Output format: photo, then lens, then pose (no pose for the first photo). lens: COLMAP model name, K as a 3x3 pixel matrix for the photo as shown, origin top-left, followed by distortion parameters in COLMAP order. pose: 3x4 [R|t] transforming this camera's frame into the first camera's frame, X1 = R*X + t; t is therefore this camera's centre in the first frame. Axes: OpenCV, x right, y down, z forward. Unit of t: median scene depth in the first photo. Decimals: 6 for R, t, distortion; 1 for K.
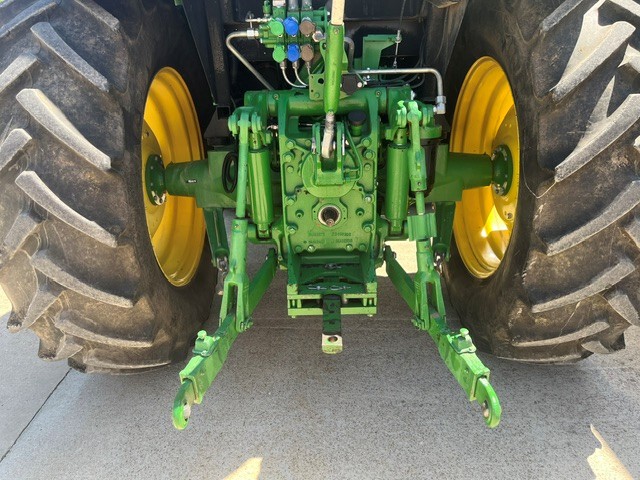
lens RADIAL K [[490.3, 0, 316.8], [0, 490.3, 238.2], [0, 0, 1]] dist [0.067702, -0.100297]
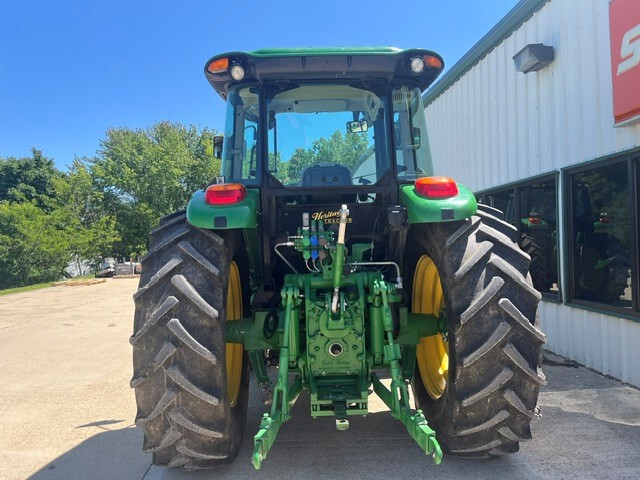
lens RADIAL K [[488.9, 0, 321.2], [0, 488.9, 222.9], [0, 0, 1]] dist [0.073388, -0.106332]
pose [[0.999105, 0.002837, 0.042194, -0.096012], [0.013326, 0.925794, -0.377794, 0.185103], [-0.040135, 0.378018, 0.924928, -0.670329]]
